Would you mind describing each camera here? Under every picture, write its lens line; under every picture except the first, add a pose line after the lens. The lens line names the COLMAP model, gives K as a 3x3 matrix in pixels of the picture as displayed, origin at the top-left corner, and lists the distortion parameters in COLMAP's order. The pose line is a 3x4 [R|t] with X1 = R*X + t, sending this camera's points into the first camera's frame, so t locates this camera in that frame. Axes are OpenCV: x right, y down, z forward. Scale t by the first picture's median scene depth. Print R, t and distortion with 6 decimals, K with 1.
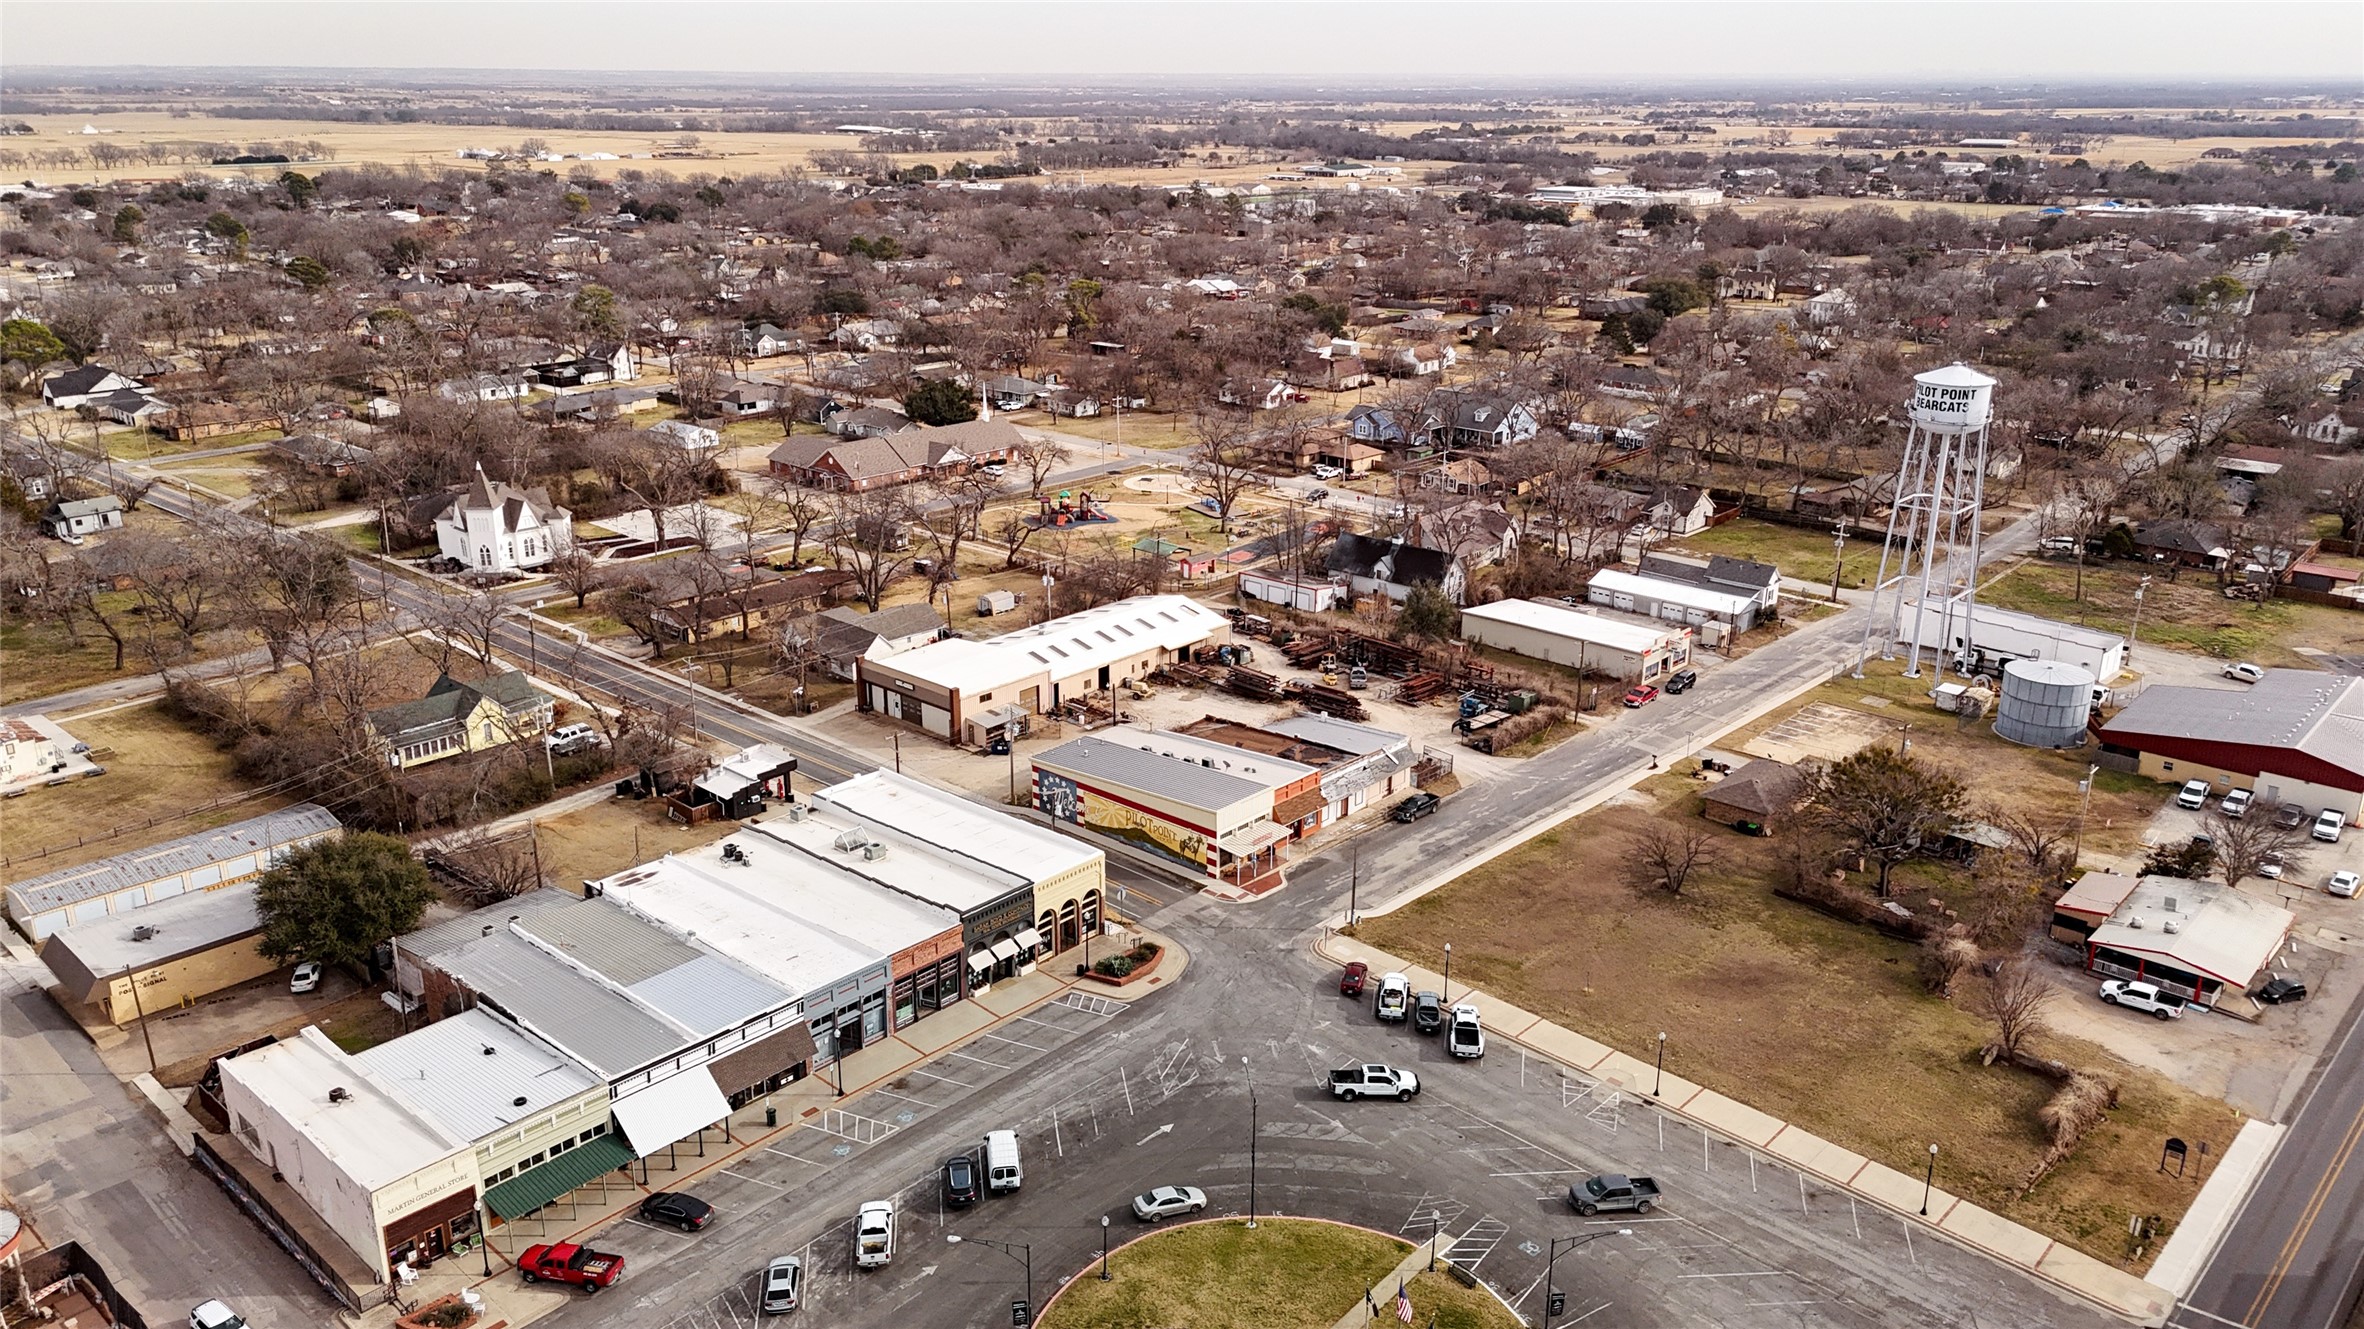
lens RADIAL K [[1754.1, 0, 1188.1], [0, 1754.1, 663.1], [0, 0, 1]] dist [0.073240, -0.074256]
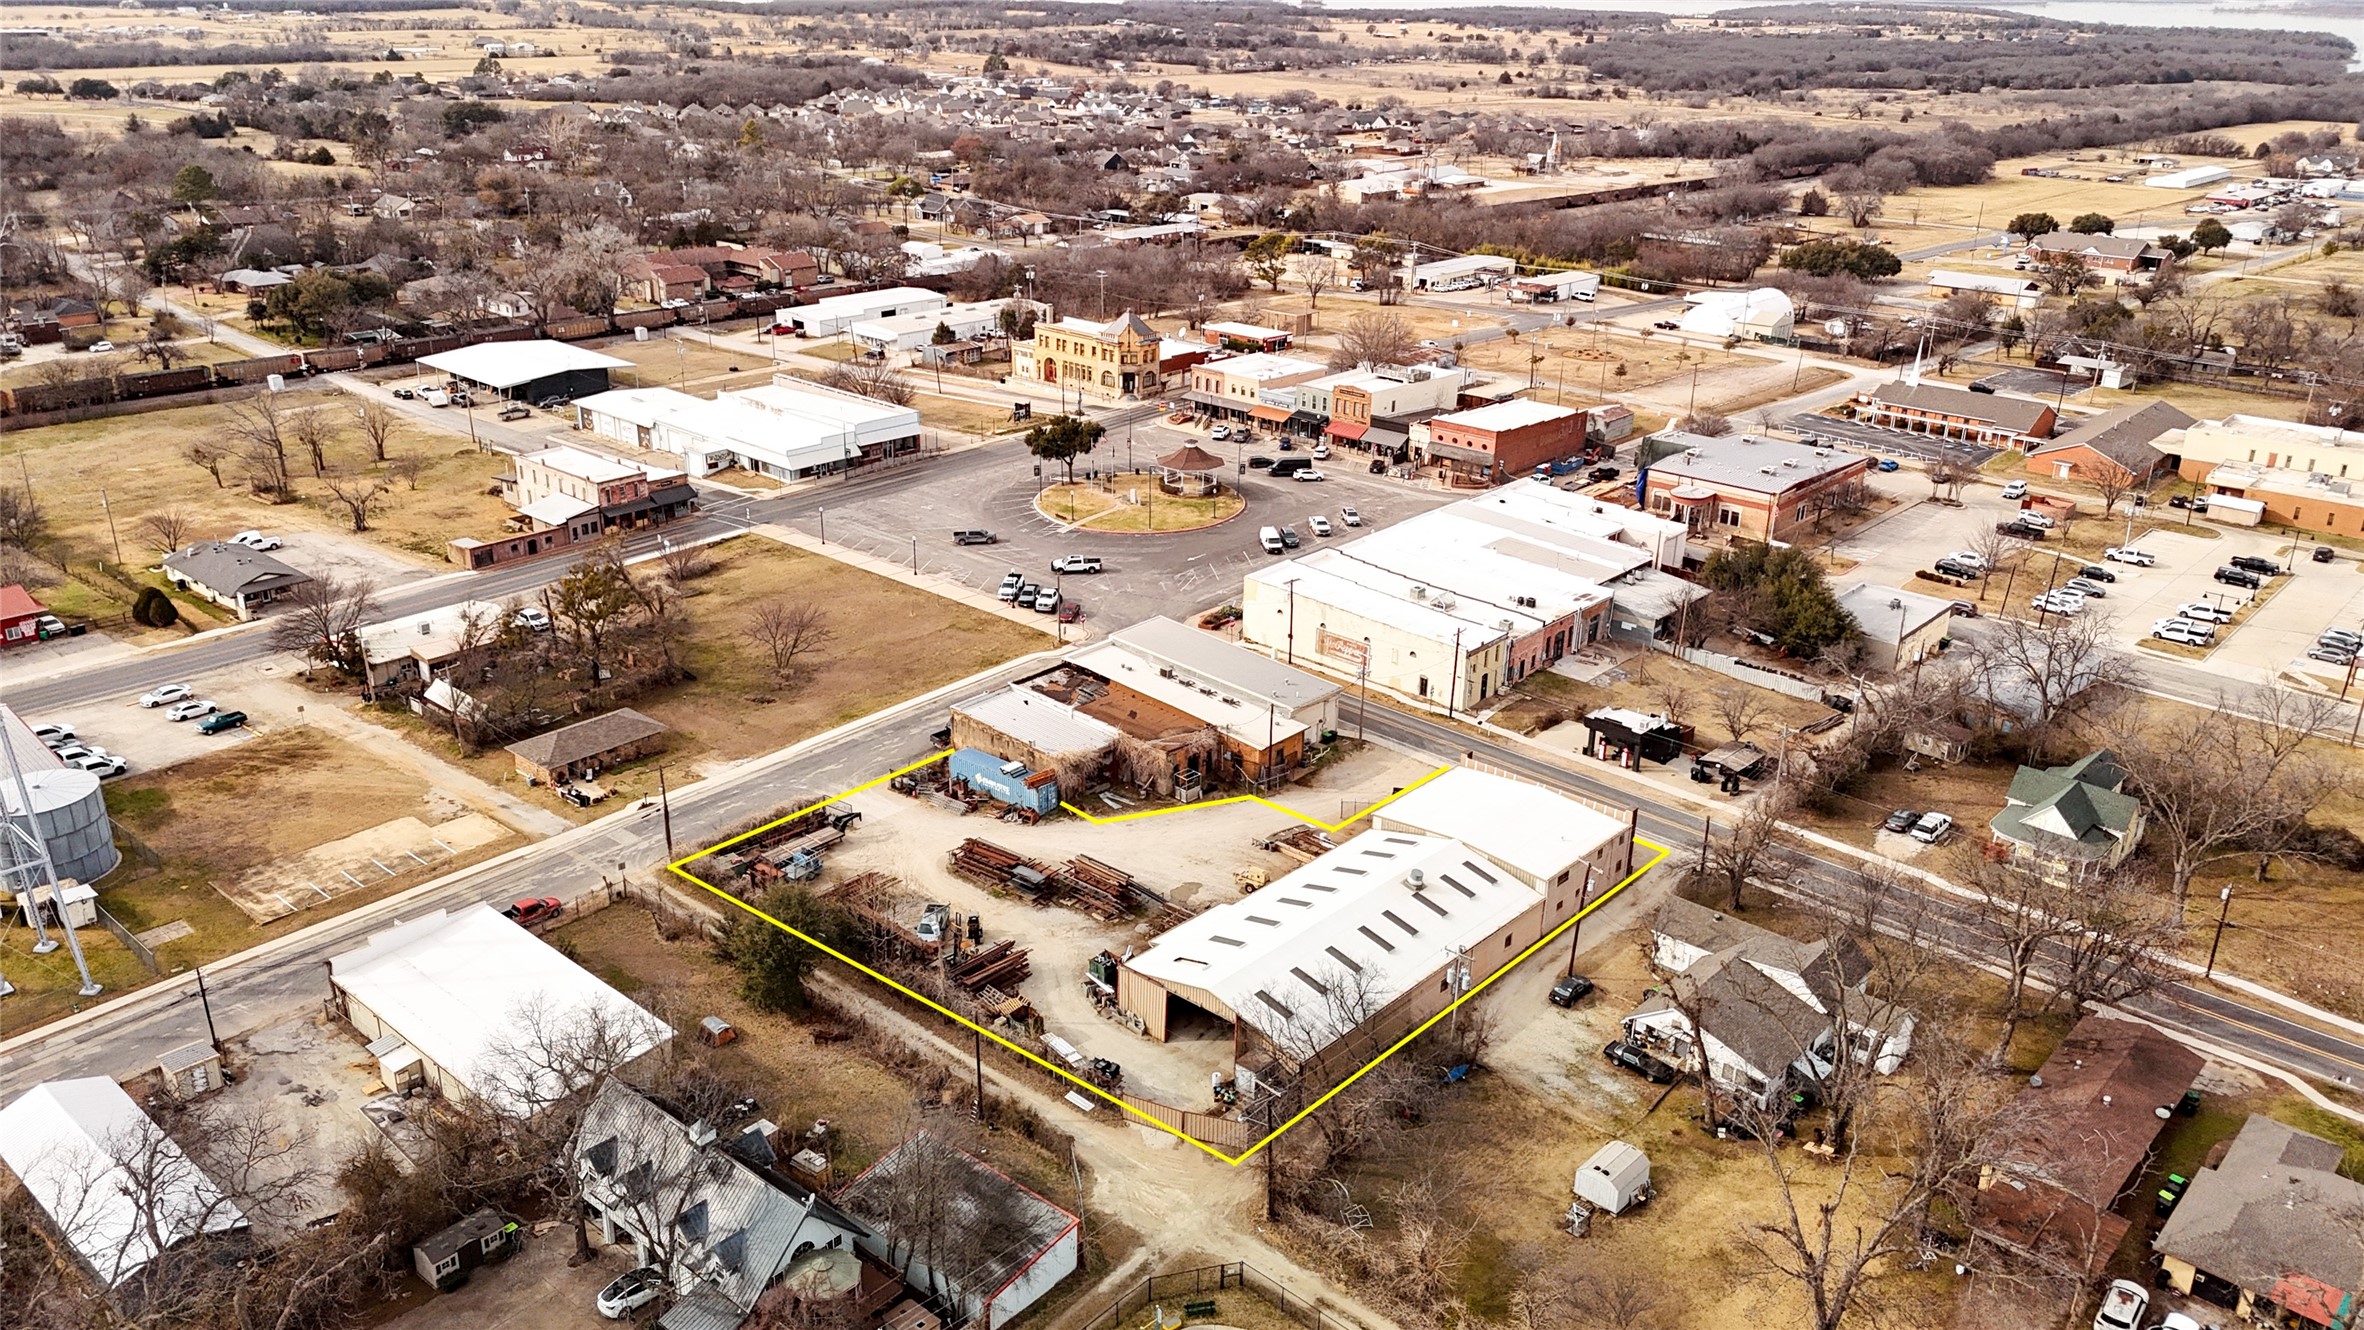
lens RADIAL K [[1754.1, 0, 1188.1], [0, 1754.1, 663.6], [0, 0, 1]] dist [0.073240, -0.074256]
pose [[-0.999296, -0.017488, -0.033189, 0.036508], [-0.034762, 0.764278, 0.643950, -0.631226], [0.014104, 0.644650, -0.764347, 1.833196]]
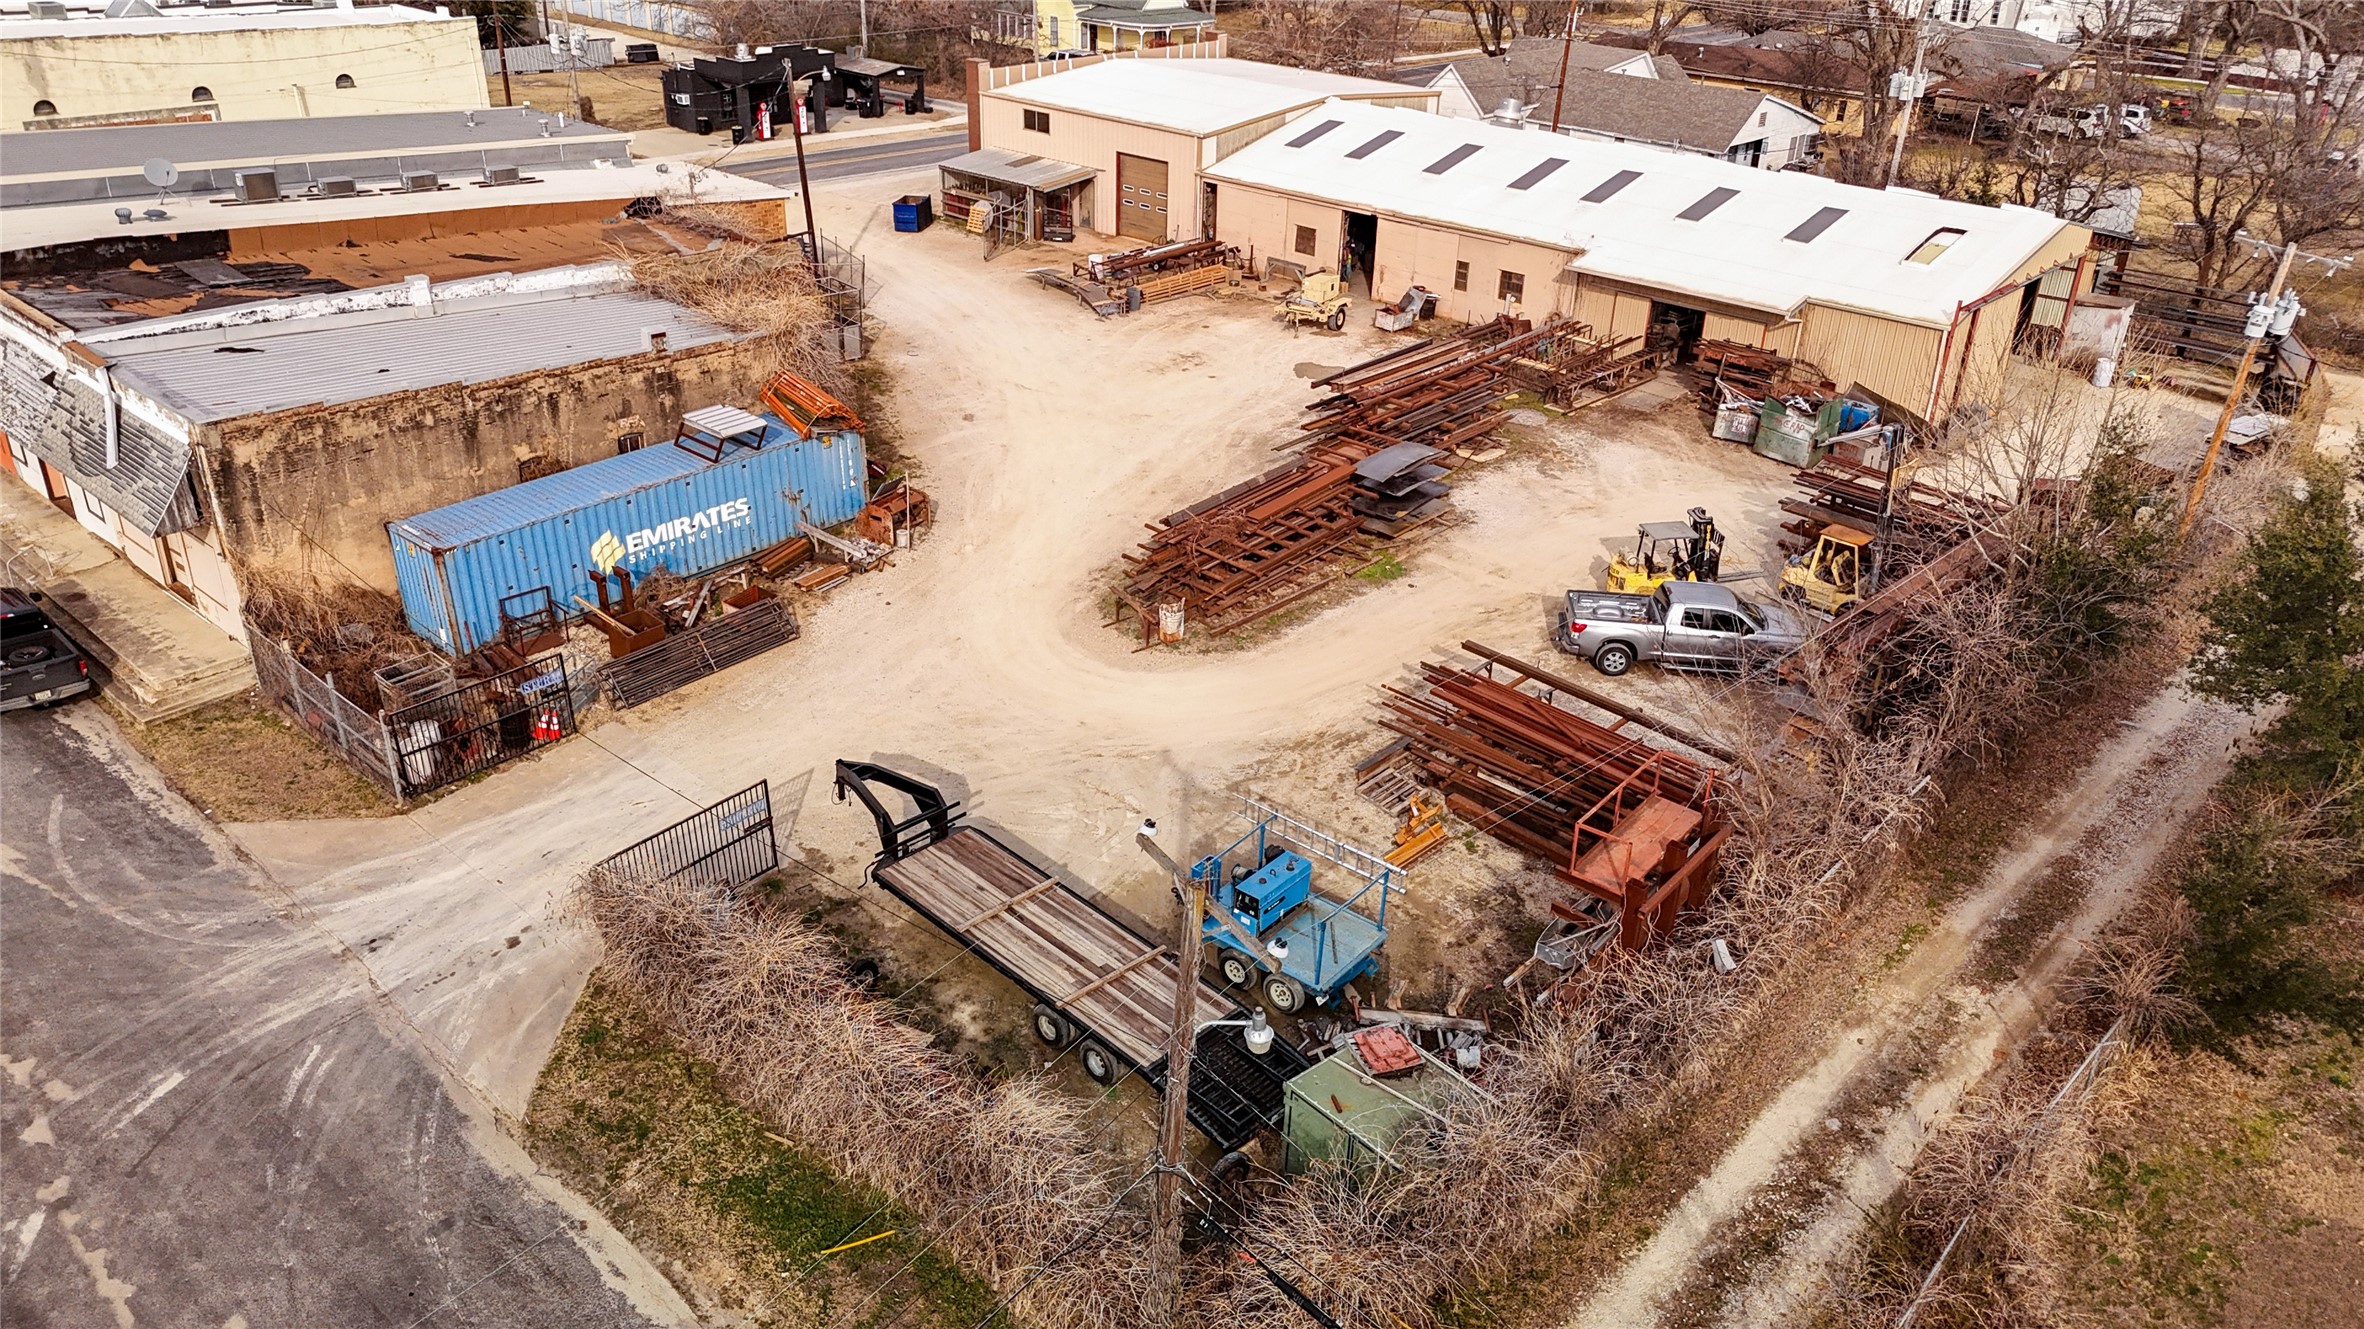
lens RADIAL K [[1754.1, 0, 1188.1], [0, 1754.1, 663.1], [0, 0, 1]] dist [0.073240, -0.074256]
pose [[-0.004530, 0.452964, -0.891517, 0.355142], [-0.340097, 0.837684, 0.427340, -0.070079], [0.940379, 0.305138, 0.150257, 1.167867]]
